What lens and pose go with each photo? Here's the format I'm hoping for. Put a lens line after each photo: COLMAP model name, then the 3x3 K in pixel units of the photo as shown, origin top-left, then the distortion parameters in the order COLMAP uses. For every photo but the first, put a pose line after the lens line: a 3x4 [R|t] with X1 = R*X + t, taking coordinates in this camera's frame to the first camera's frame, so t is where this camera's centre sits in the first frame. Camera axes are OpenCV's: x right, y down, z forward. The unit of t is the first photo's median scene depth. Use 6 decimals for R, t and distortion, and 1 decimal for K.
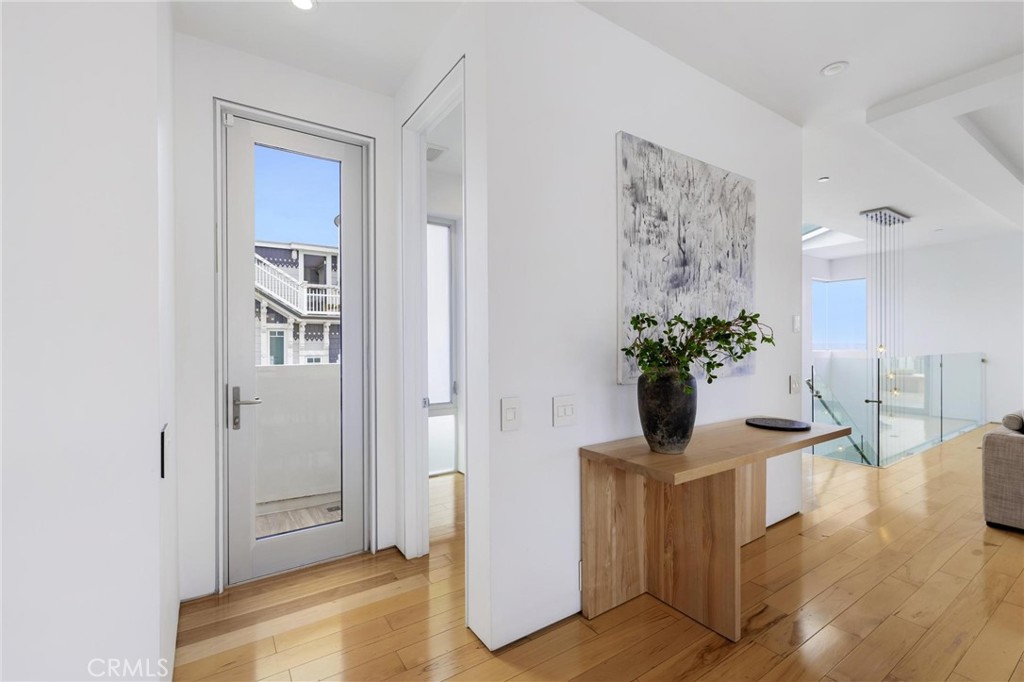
lens RADIAL K [[481.2, 0, 507.5], [0, 481.2, 339.2], [0, 0, 1]] dist [0.010113, -0.002485]
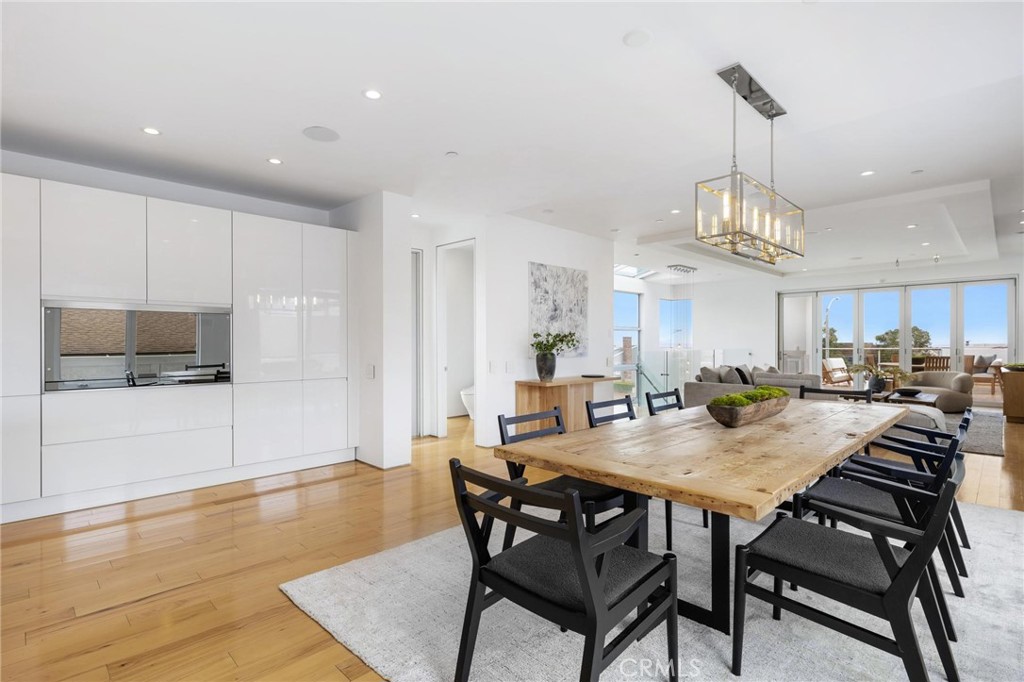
lens RADIAL K [[516.3, 0, 519.3], [0, 516.3, 344.6], [0, 0, 1]] dist [0.004224, 0.000993]
pose [[0.978717, -0.000911, 0.205214, -0.386225], [-0.001005, 0.999957, 0.009232, -0.006657], [-0.205213, -0.009242, 0.978674, -1.679402]]
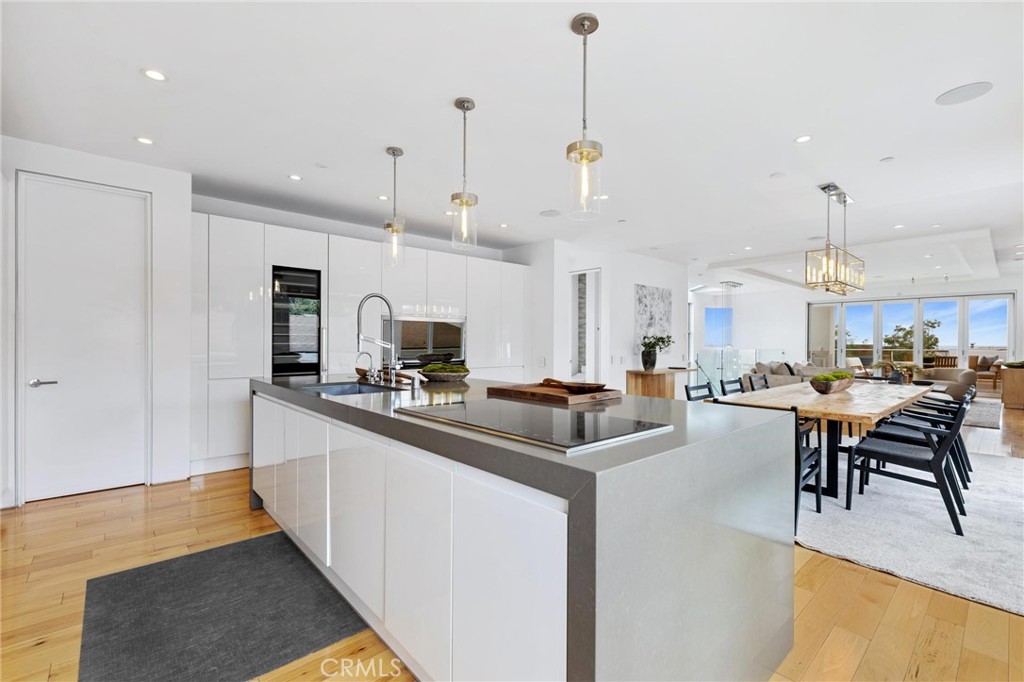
lens RADIAL K [[454.9, 0, 518.7], [0, 454.9, 343.0], [0, 0, 1]] dist [-0.002456, -0.000224]
pose [[0.990920, 0.006798, 0.134279, -1.058206], [-0.007993, 0.999933, 0.008365, -0.010639], [-0.134213, -0.009362, 0.990908, -2.190675]]
